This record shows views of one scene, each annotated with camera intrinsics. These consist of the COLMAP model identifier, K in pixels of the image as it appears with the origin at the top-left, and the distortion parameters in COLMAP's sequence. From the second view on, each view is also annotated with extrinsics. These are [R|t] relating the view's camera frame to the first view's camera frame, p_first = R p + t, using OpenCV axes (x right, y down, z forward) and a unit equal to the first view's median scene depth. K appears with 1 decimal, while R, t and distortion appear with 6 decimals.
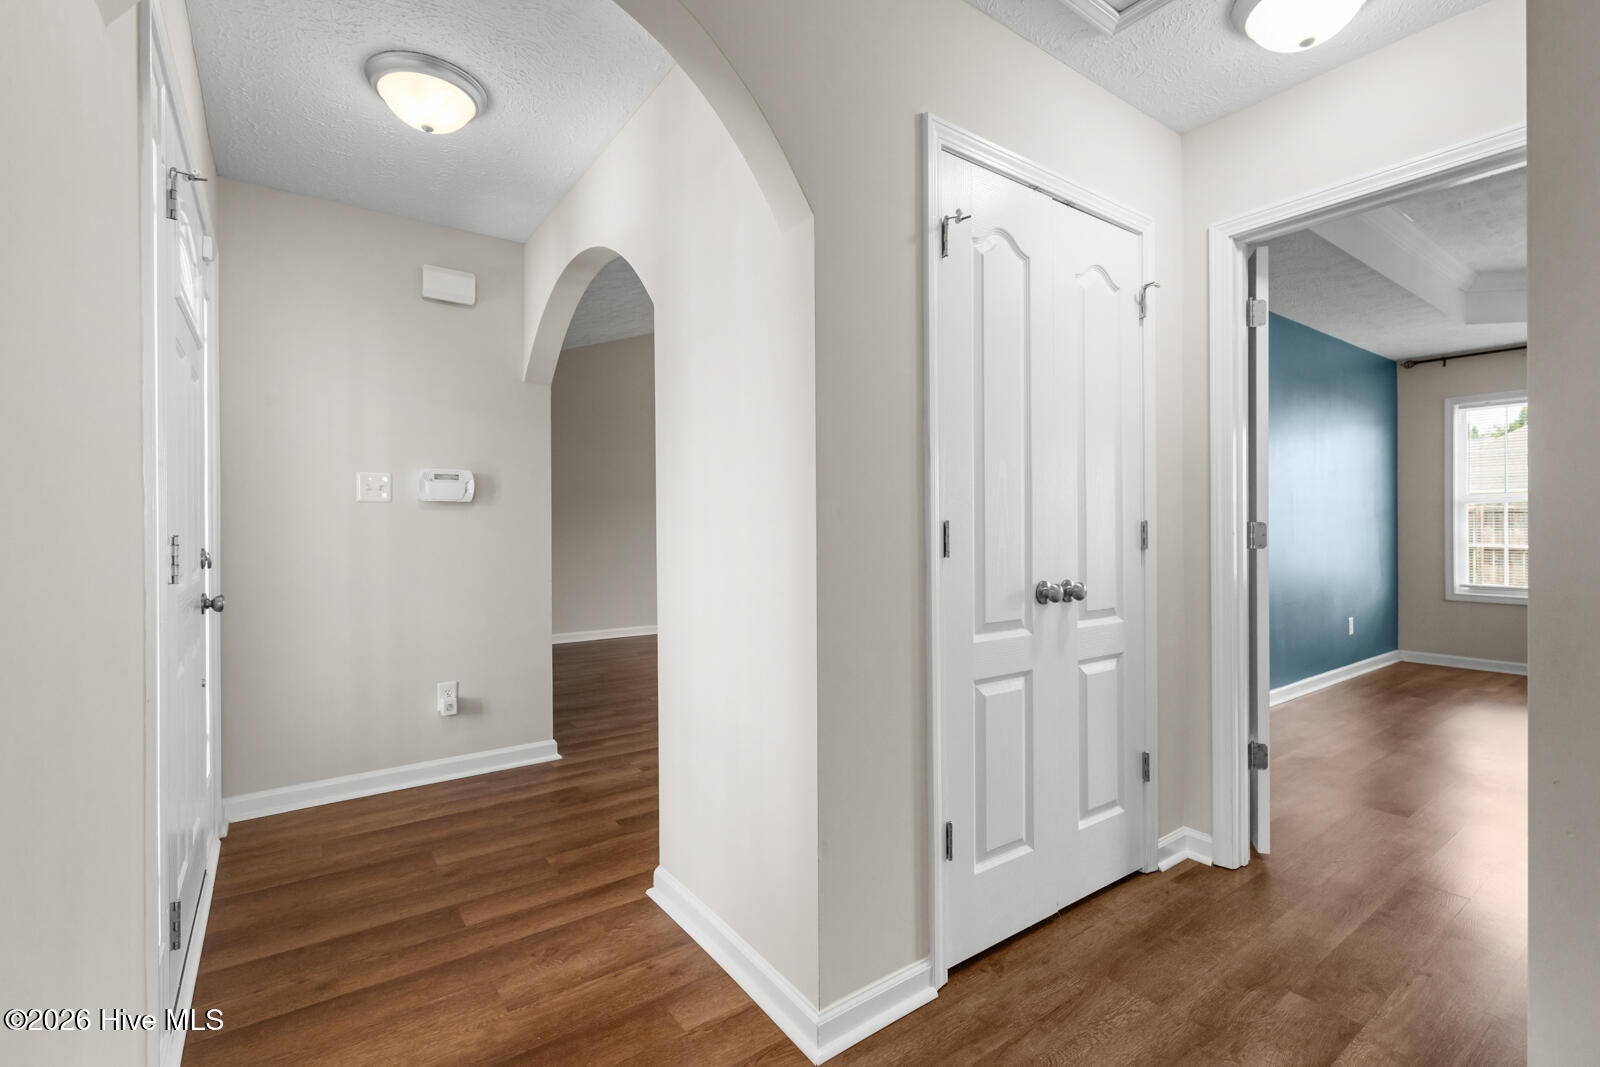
lens RADIAL K [[716.0, 0, 810.7], [0, 716.0, 530.1], [0, 0, 1]] dist [0.001306, -0.001146]
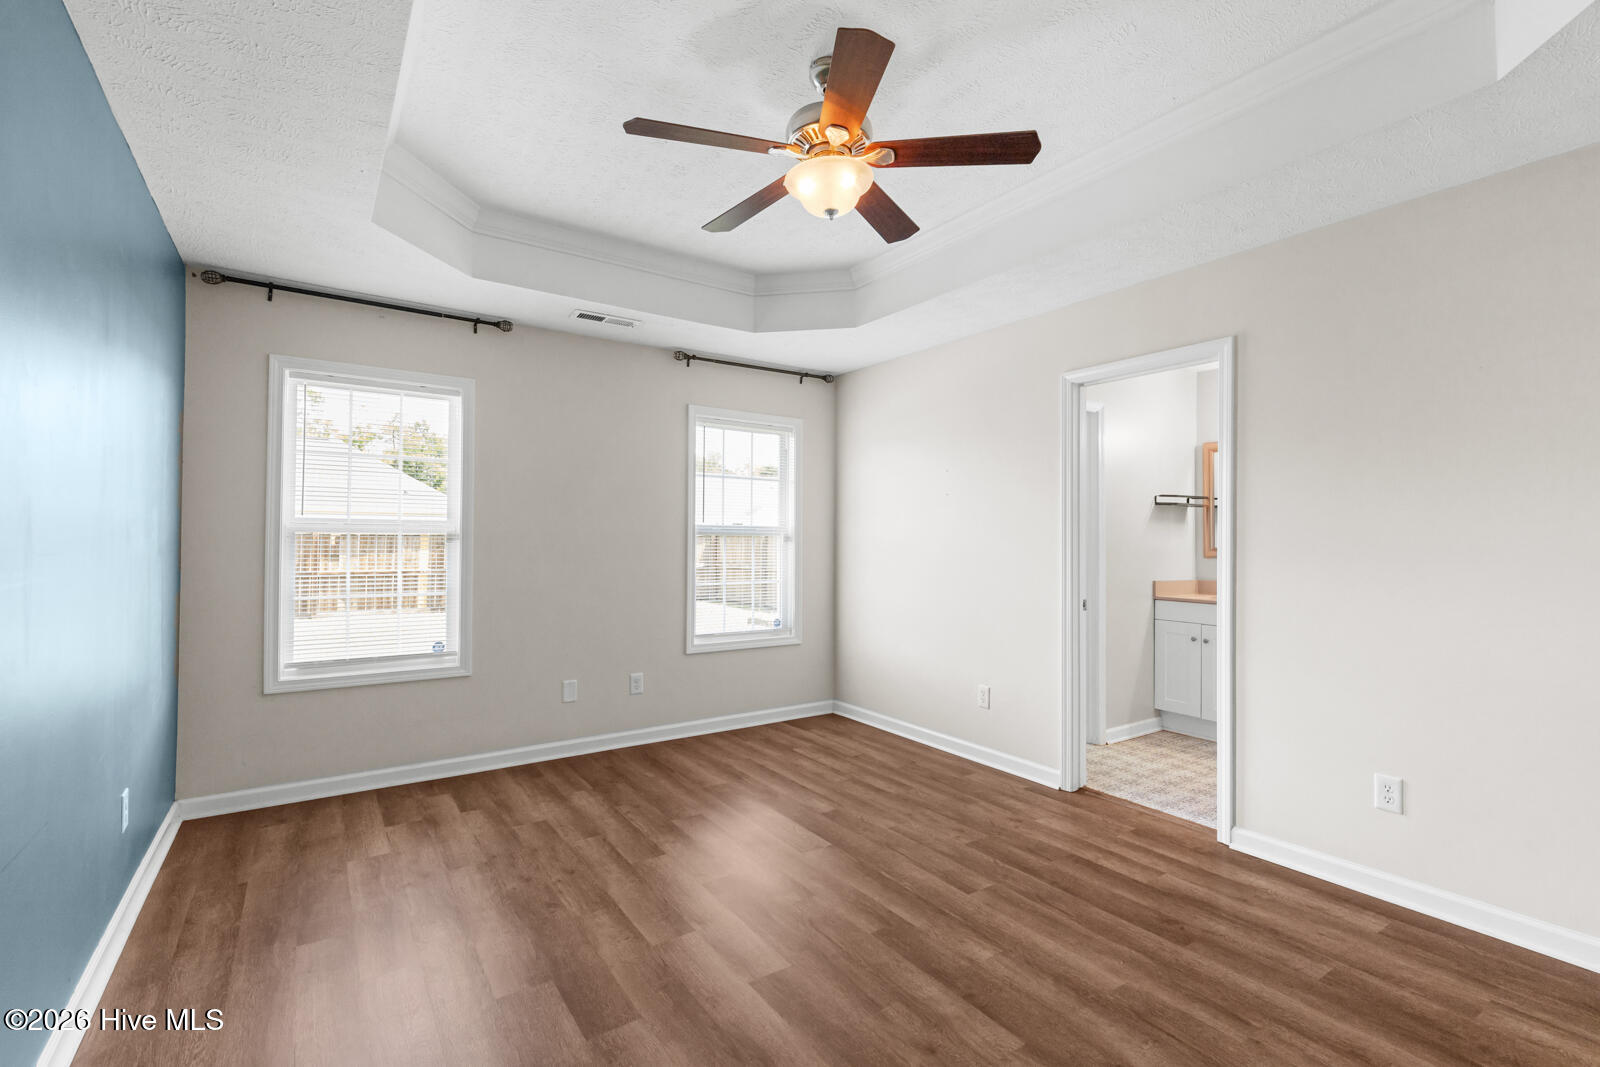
lens RADIAL K [[716.0, 0, 810.7], [0, 716.0, 530.1], [0, 0, 1]] dist [0.001306, -0.001146]
pose [[0.026019, 0.020507, 0.999451, 0.307752], [-0.003109, 0.999786, -0.020433, -0.027212], [-0.999657, -0.002576, 0.026077, 0.539188]]
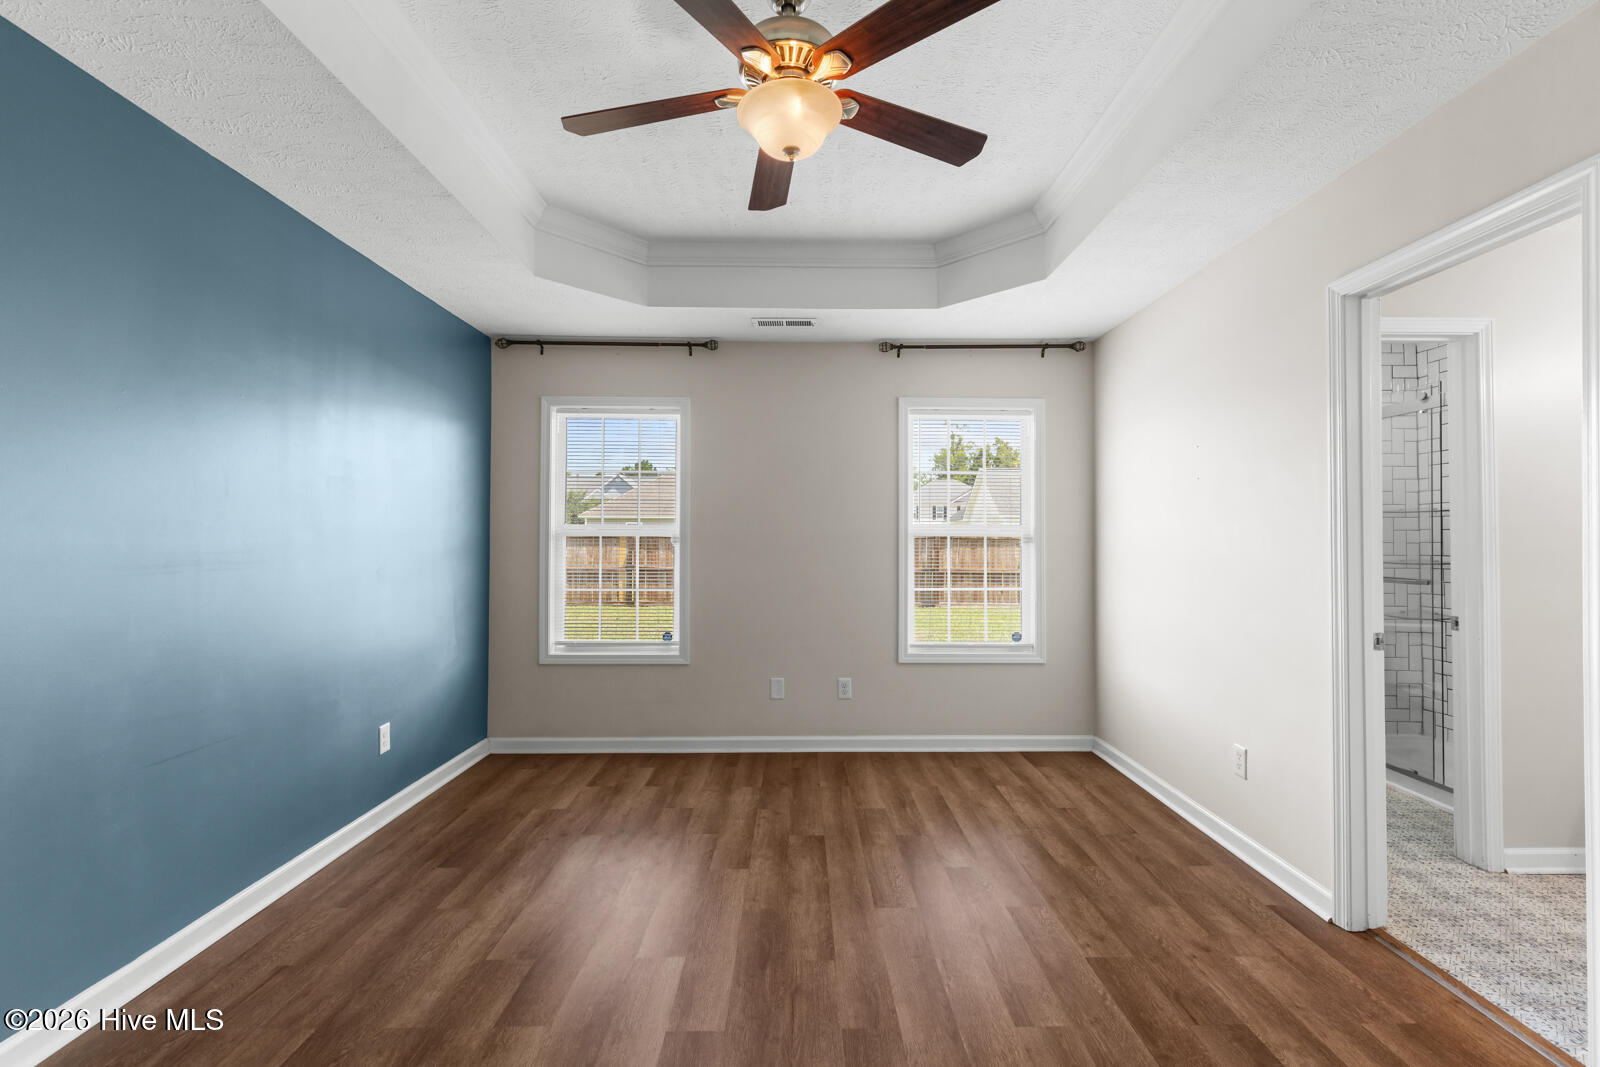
lens RADIAL K [[716.0, 0, 810.7], [0, 716.0, 530.1], [0, 0, 1]] dist [0.001306, -0.001146]
pose [[0.577119, 0.020386, 0.816405, 0.438603], [-0.003281, 0.999738, -0.022644, -0.026891], [-0.816653, 0.010390, 0.577035, 0.336971]]
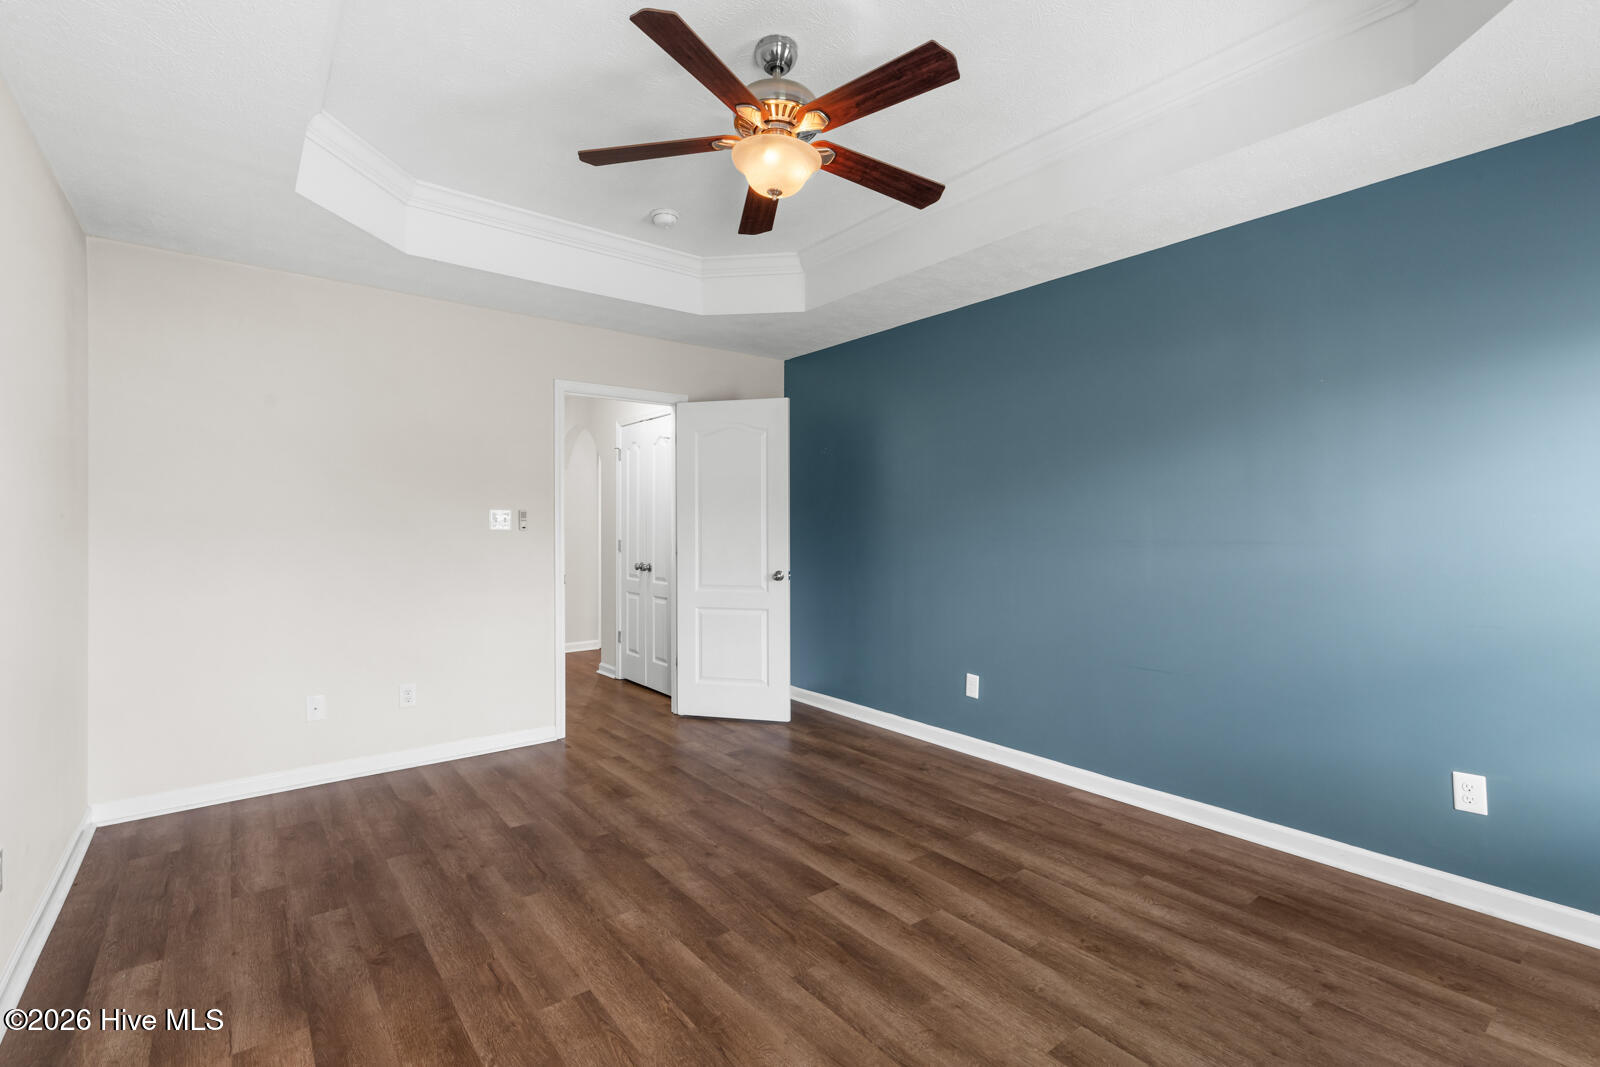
lens RADIAL K [[716.0, 0, 810.7], [0, 716.0, 530.1], [0, 0, 1]] dist [0.001306, -0.001146]
pose [[0.046620, 0.012384, -0.998836, 1.106865], [-0.000247, 0.999923, 0.012386, -0.031421], [0.998913, -0.000331, 0.046620, 0.540665]]
